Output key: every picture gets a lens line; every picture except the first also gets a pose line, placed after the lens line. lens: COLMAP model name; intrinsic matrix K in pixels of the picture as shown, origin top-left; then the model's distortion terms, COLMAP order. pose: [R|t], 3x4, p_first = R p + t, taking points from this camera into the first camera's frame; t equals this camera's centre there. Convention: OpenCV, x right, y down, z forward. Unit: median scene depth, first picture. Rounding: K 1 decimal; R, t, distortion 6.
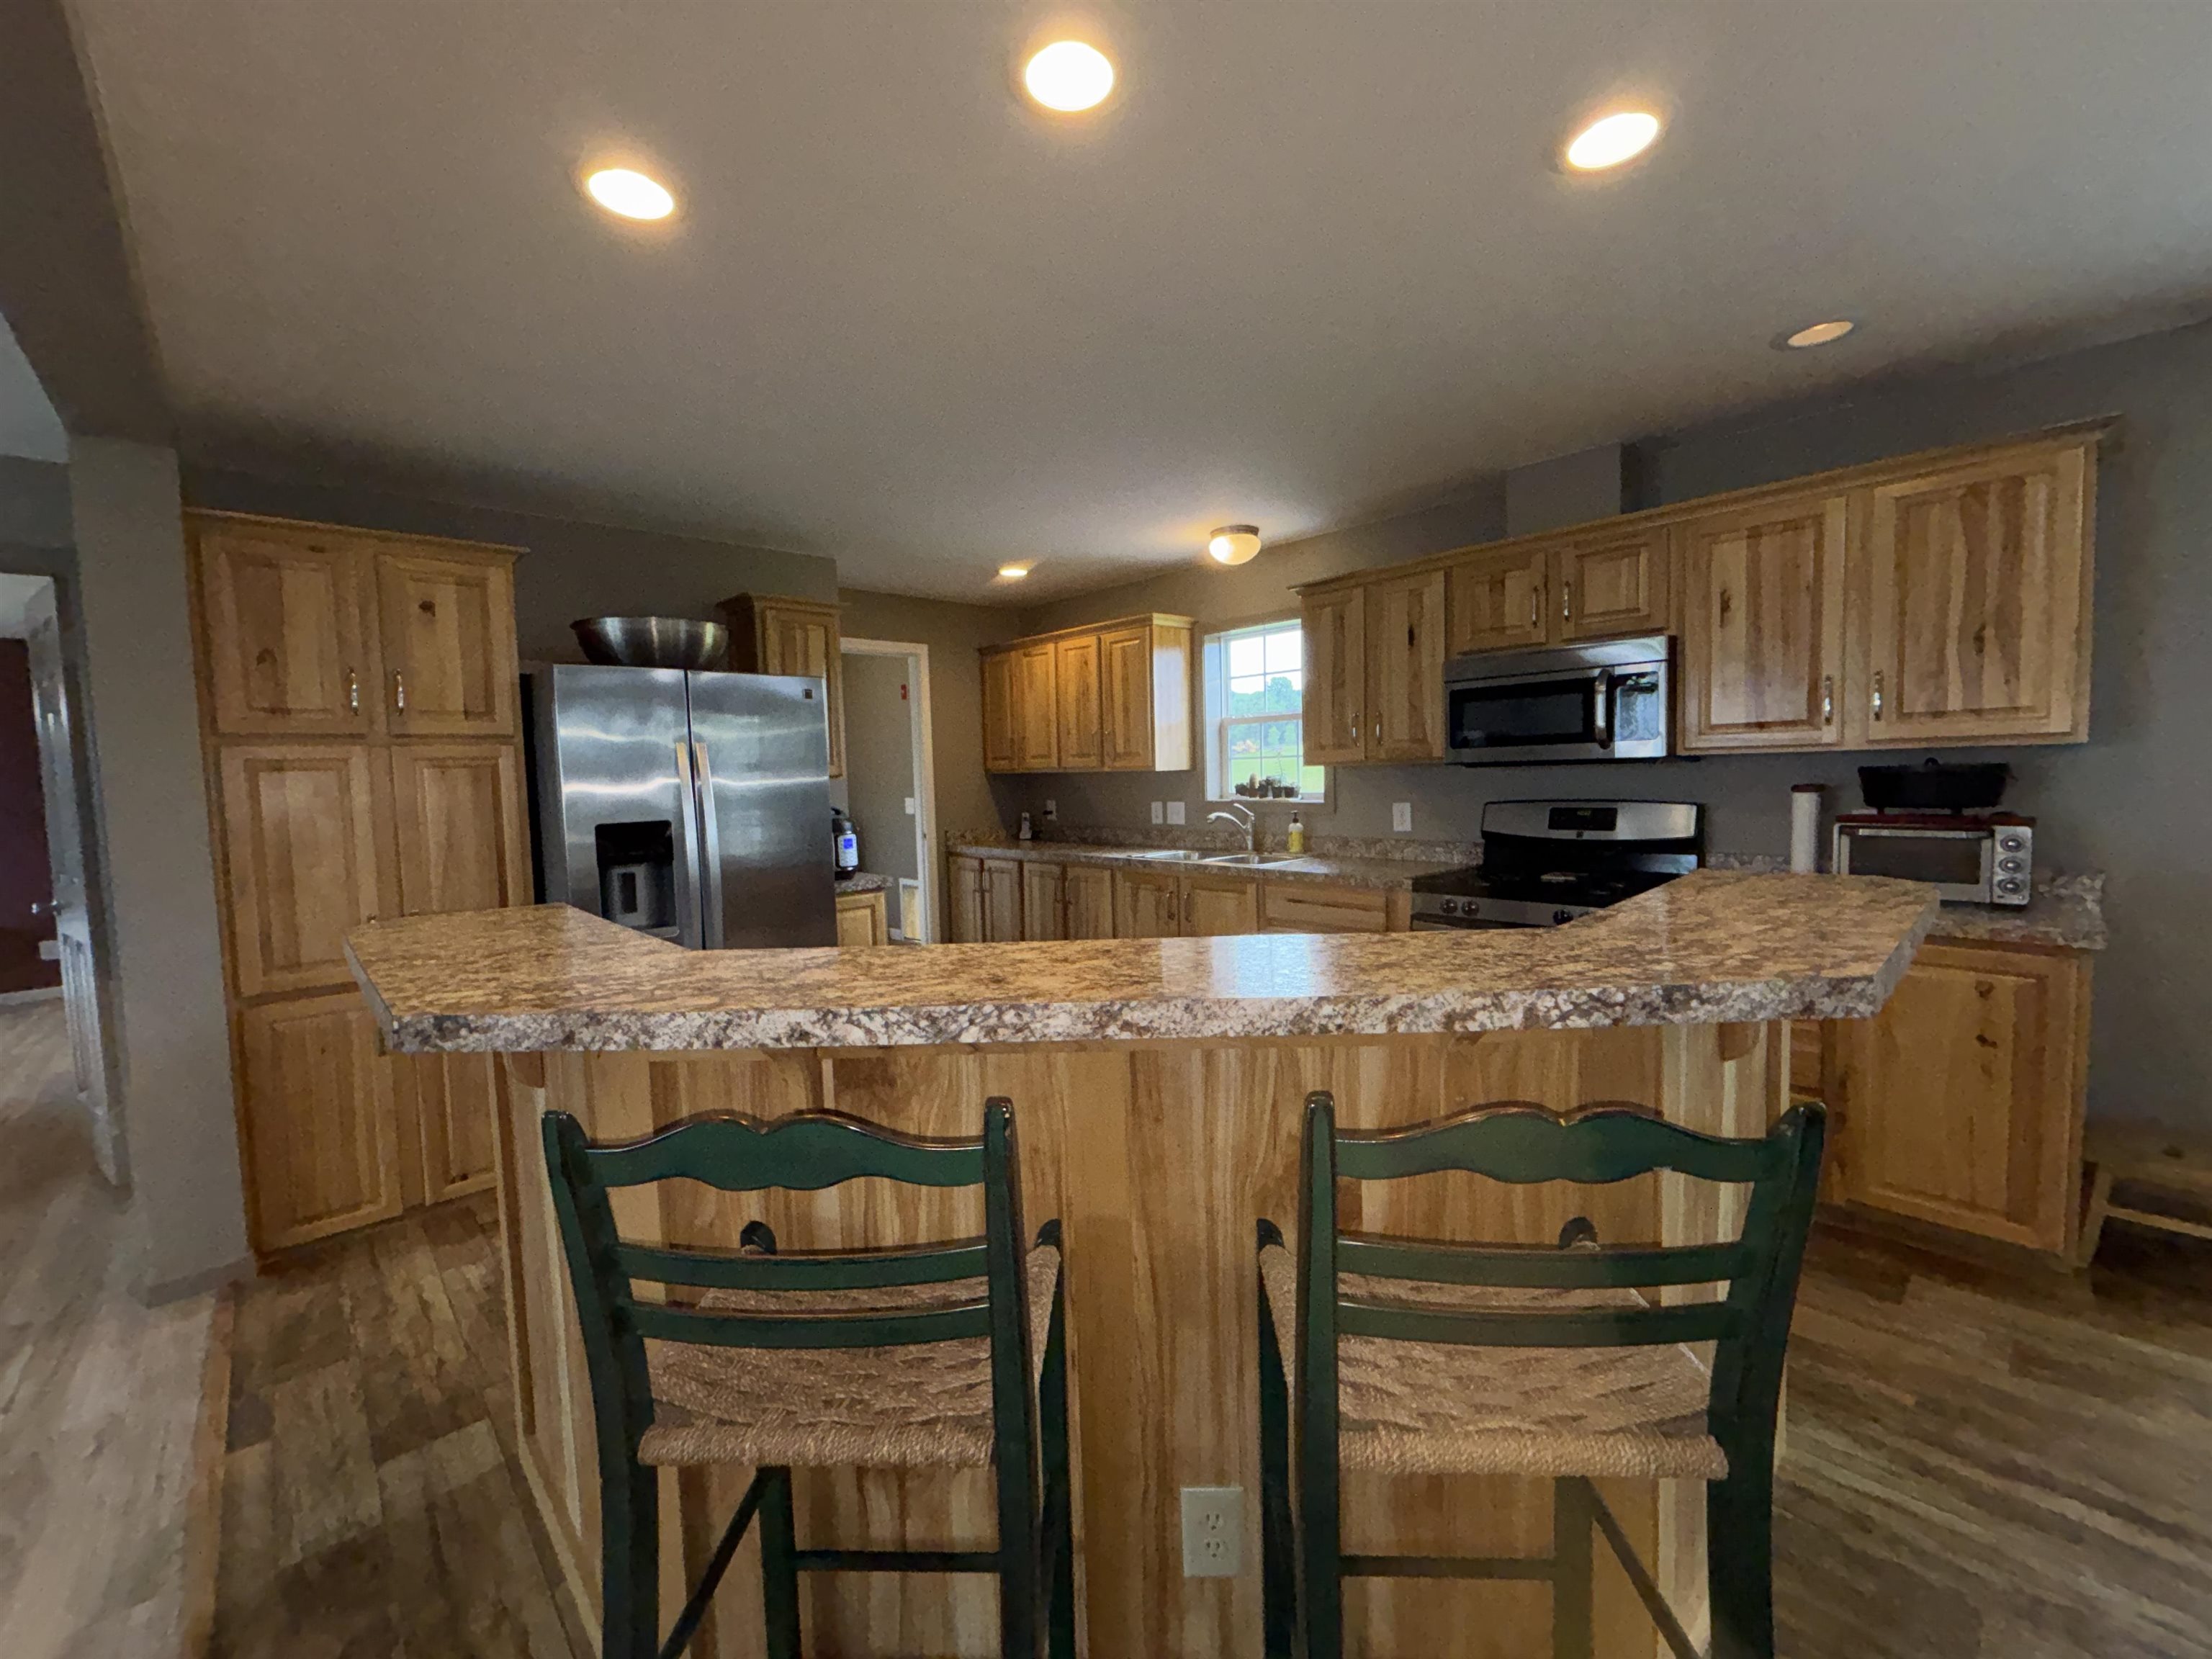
lens RADIAL K [[906.4, 0, 1093.1], [0, 906.4, 825.0], [0, 0, 1]] dist [0.000280, -0.001633]
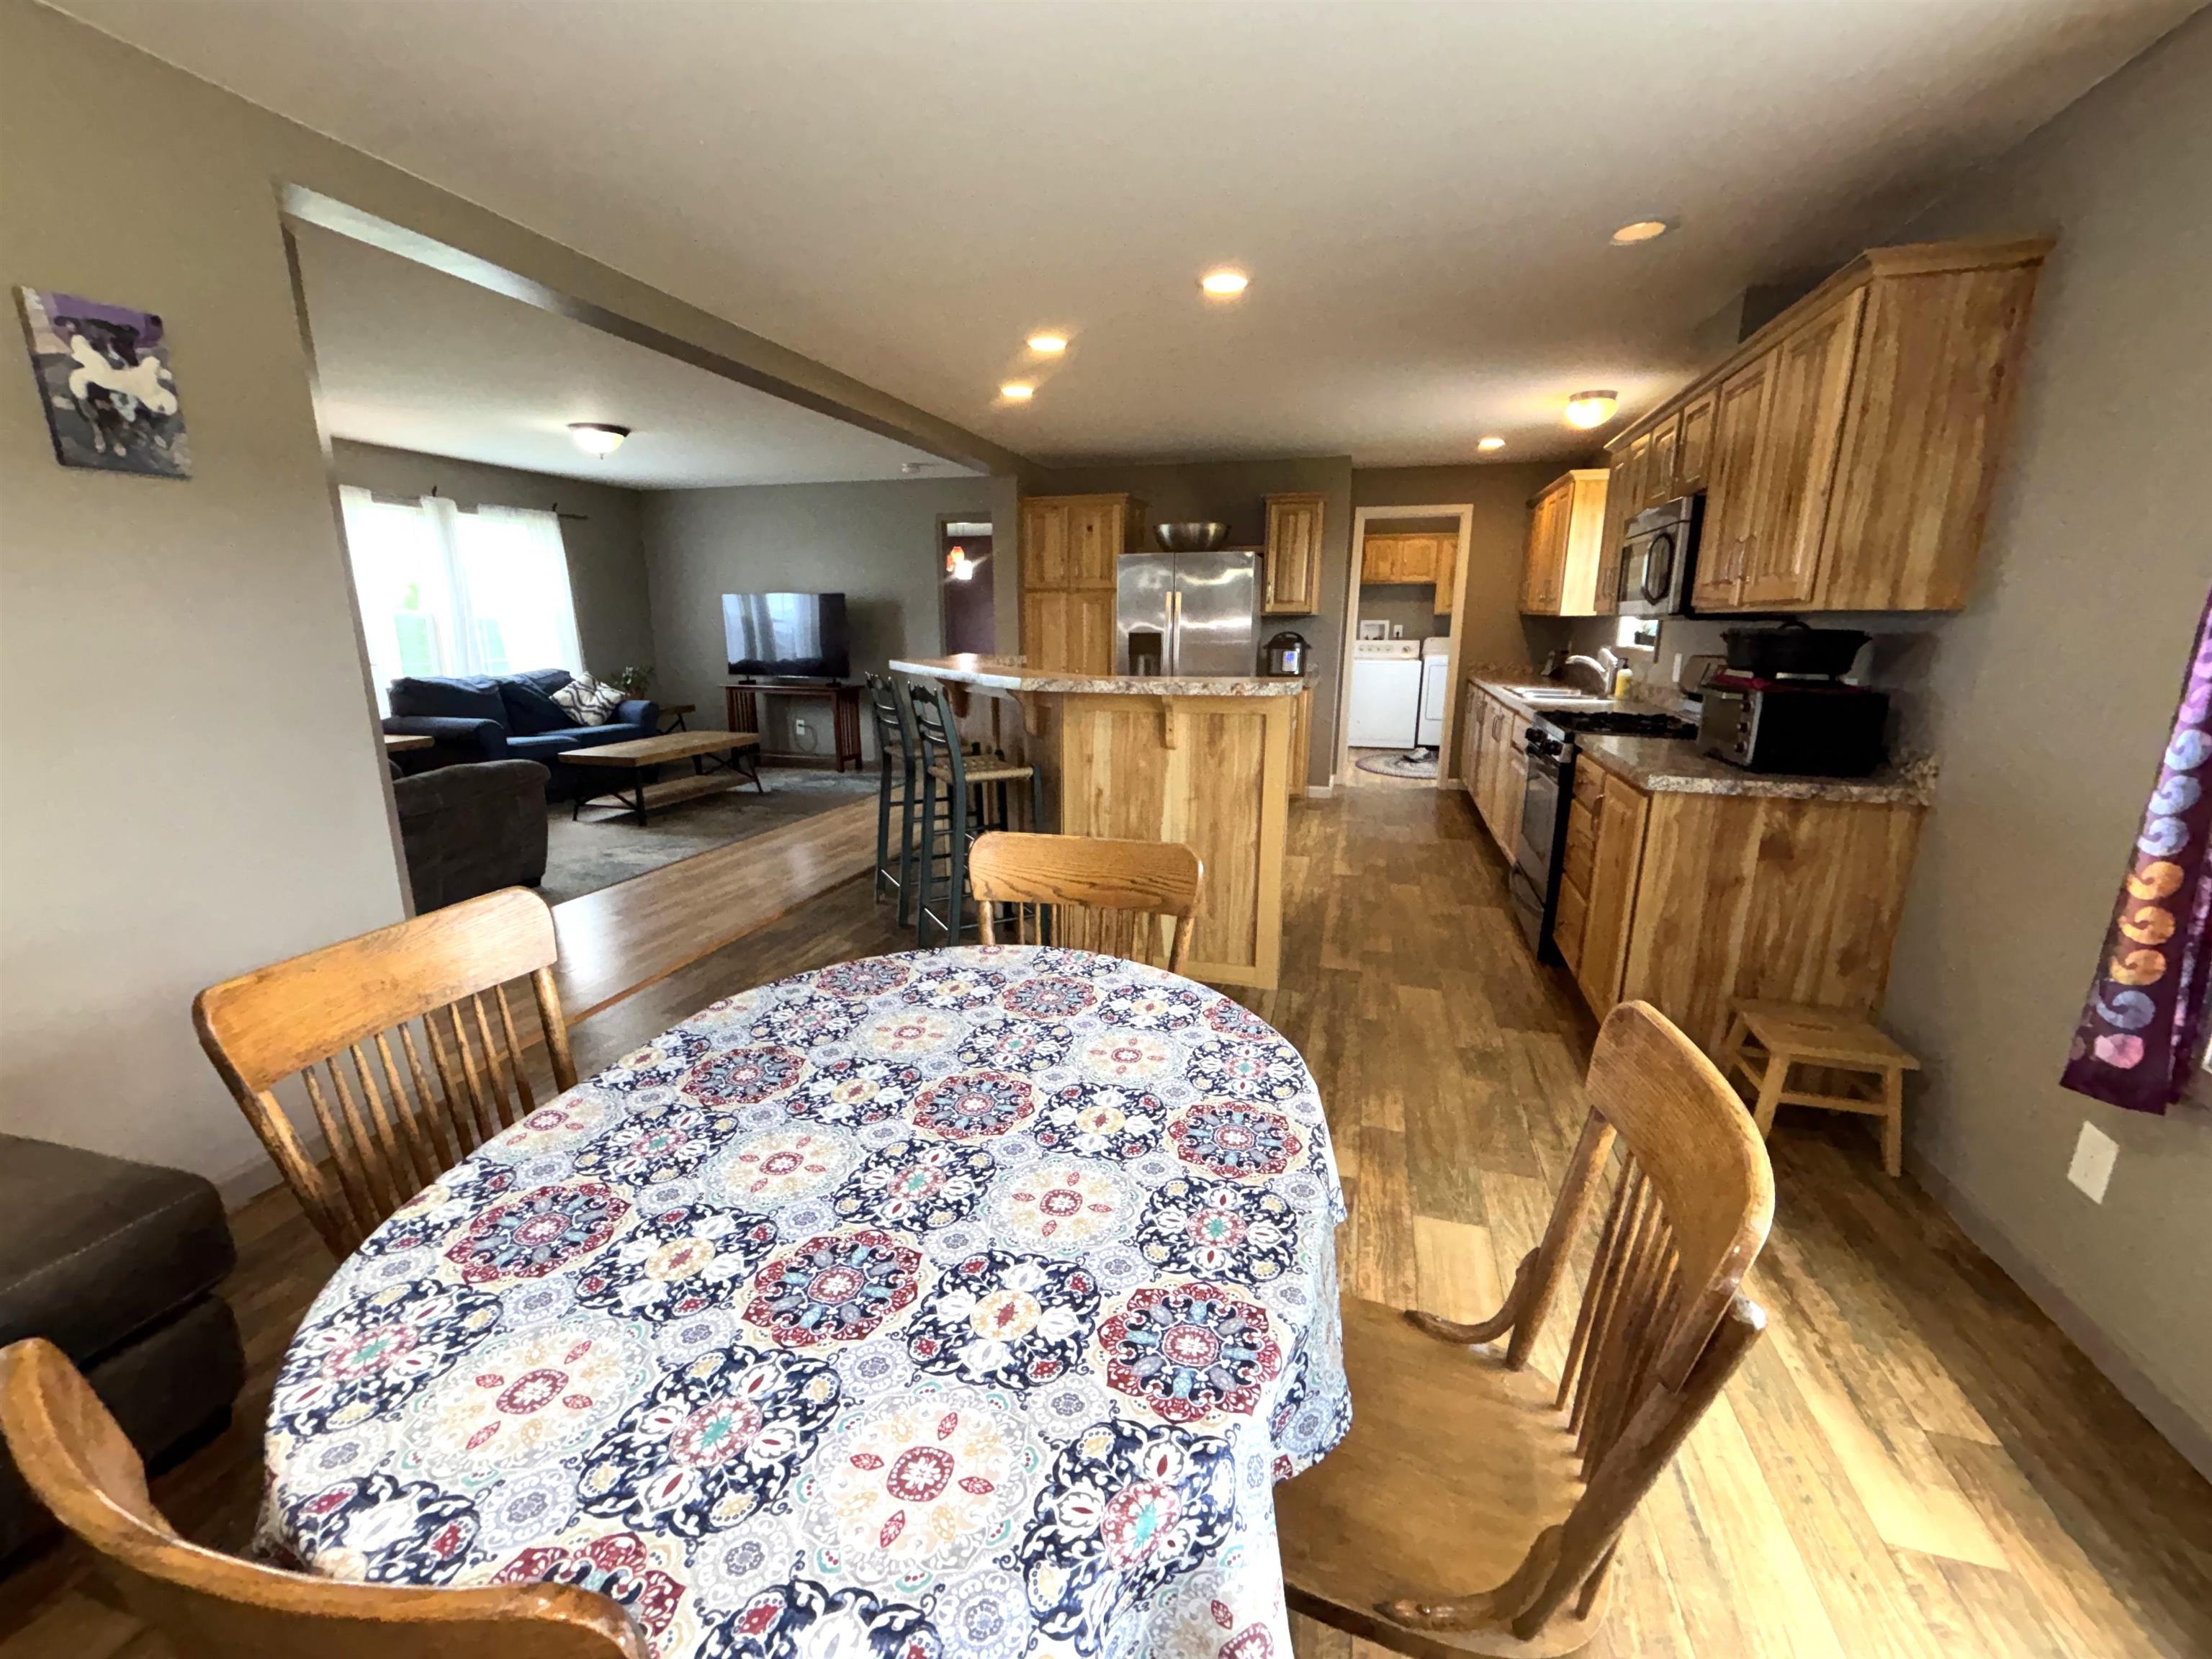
lens RADIAL K [[906.4, 0, 1108.0], [0, 906.4, 825.3], [0, 0, 1]] dist [0.000280, -0.001633]
pose [[0.529968, 0.217414, -0.819674, 1.356269], [-0.069196, 0.974440, 0.213726, -0.008154], [0.845190, -0.056550, 0.531466, -0.210201]]
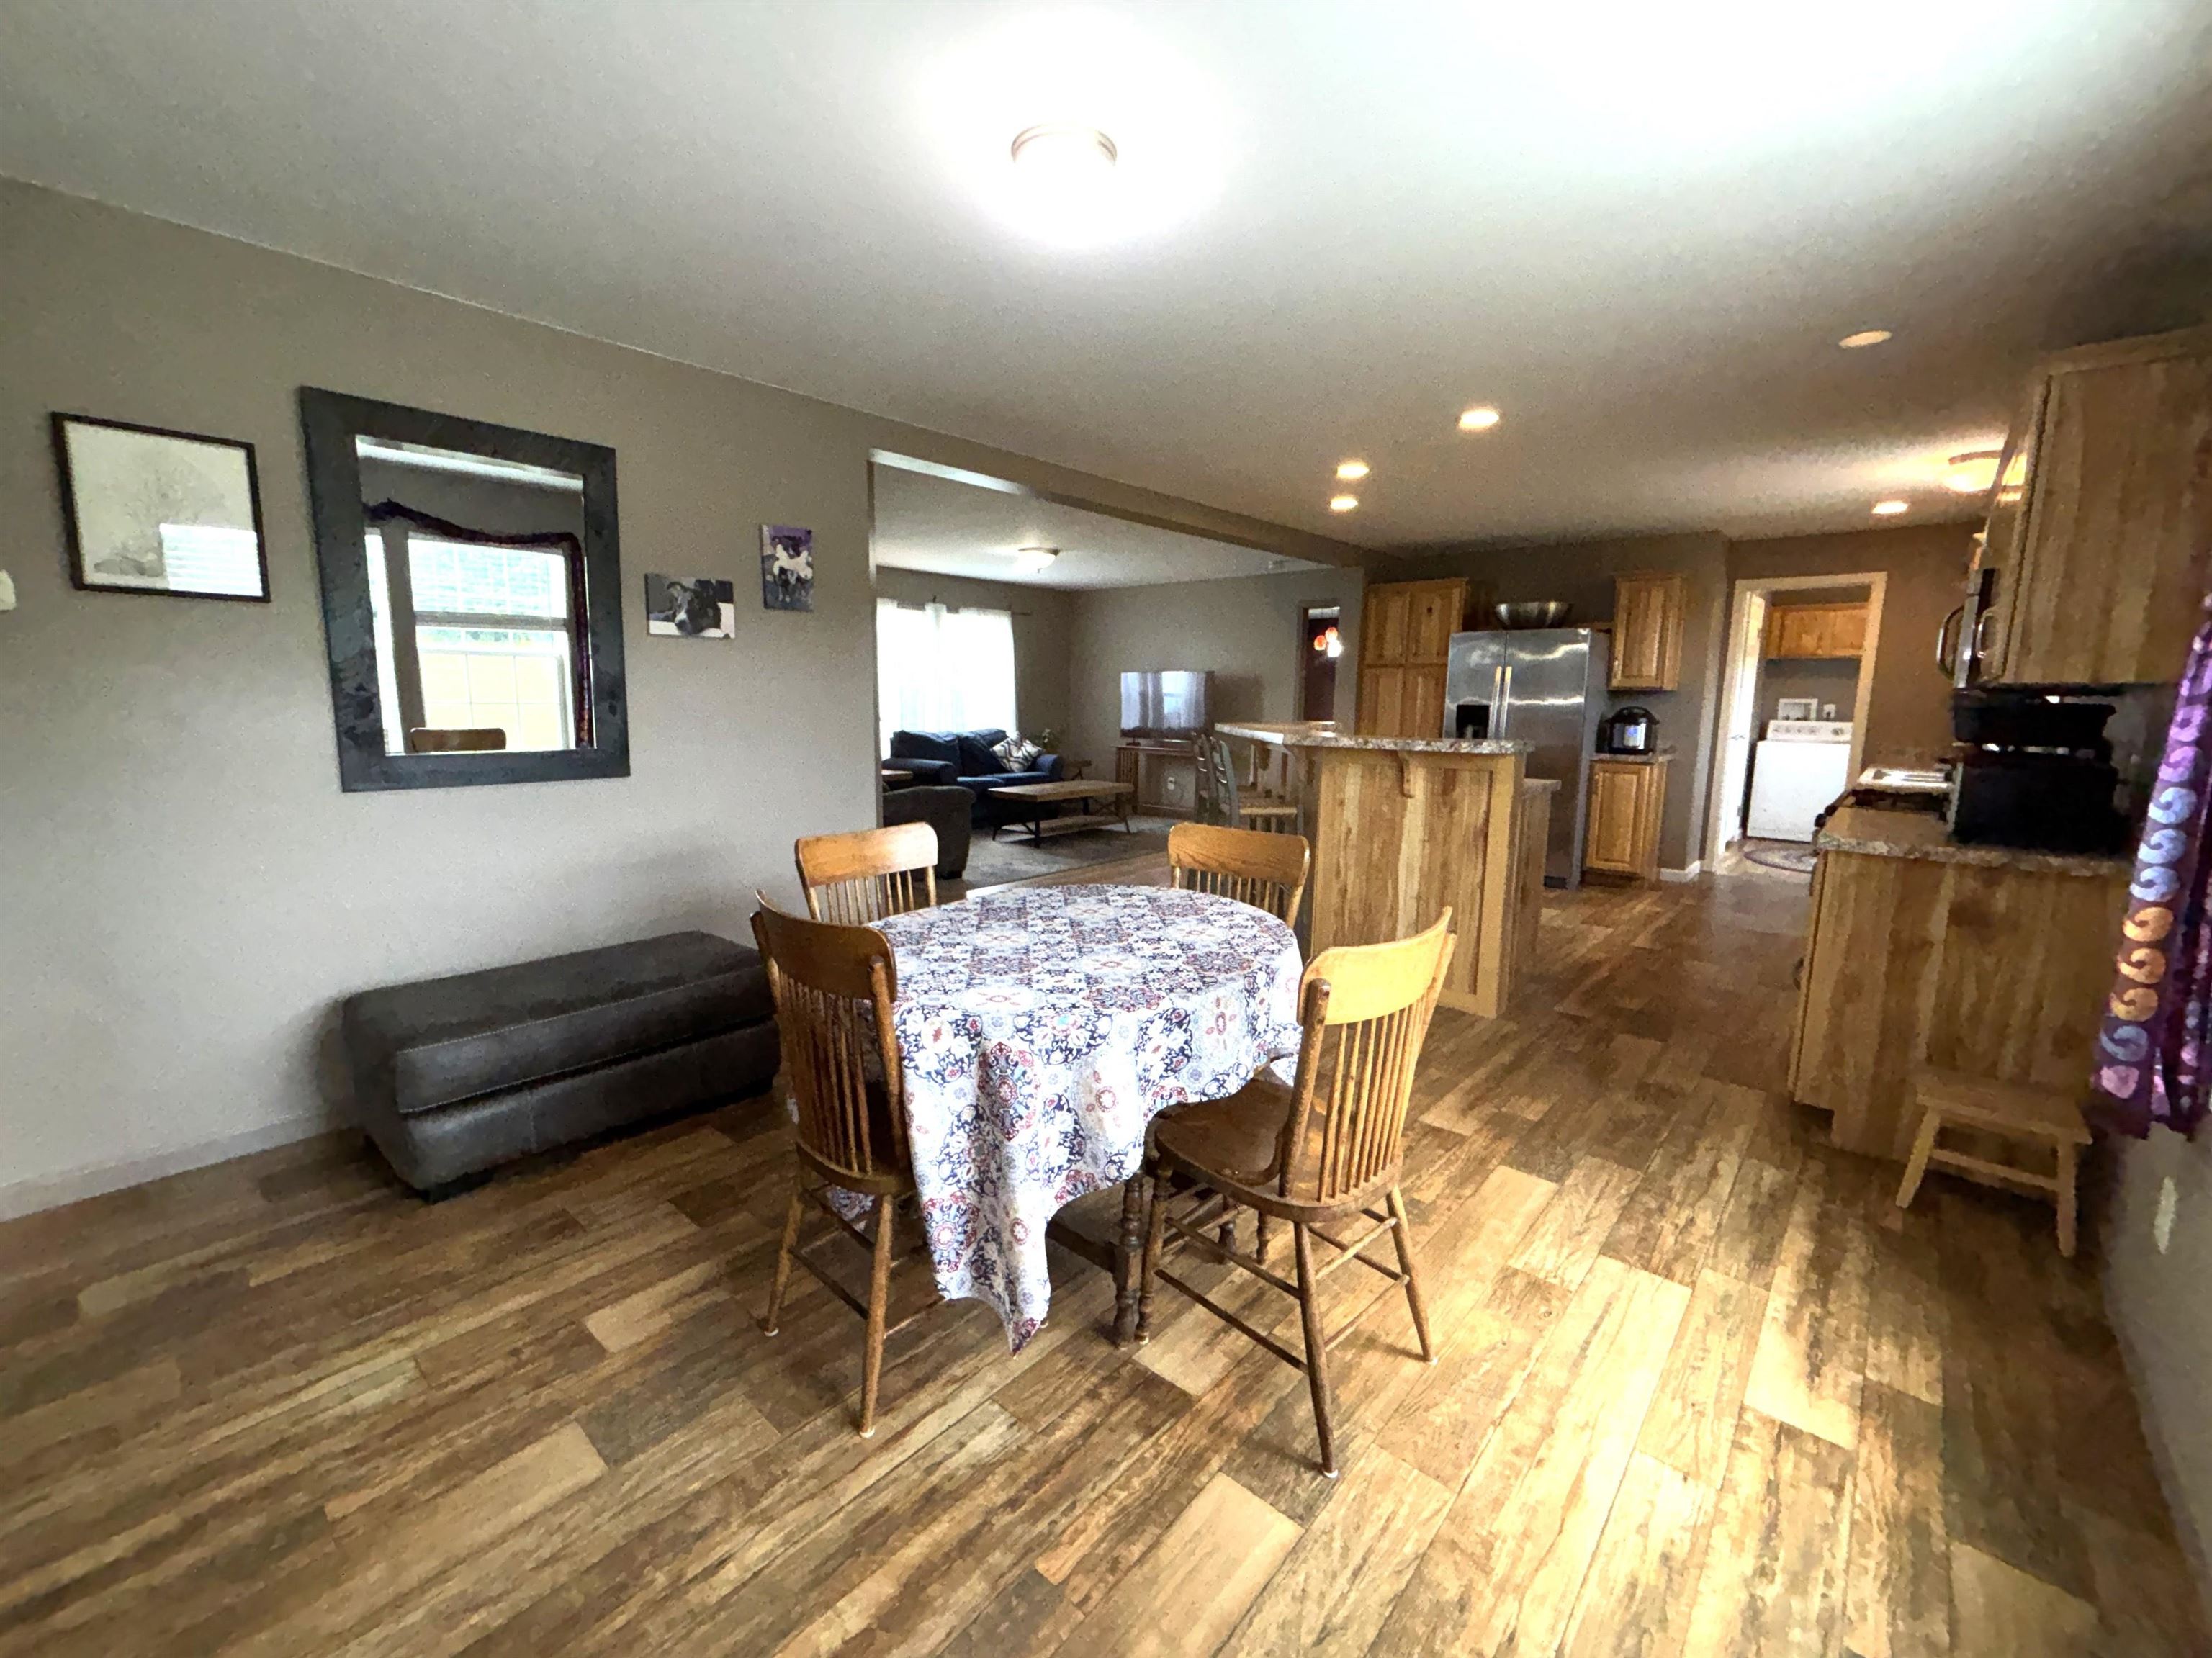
lens RADIAL K [[906.3, 0, 1099.0], [0, 906.3, 829.5], [0, 0, 1]] dist [0.000280, -0.001633]
pose [[0.110481, 0.178256, -0.977762, 1.733981], [-0.074355, 0.982510, 0.170720, -0.014070], [0.991093, 0.053840, 0.121803, -0.154110]]
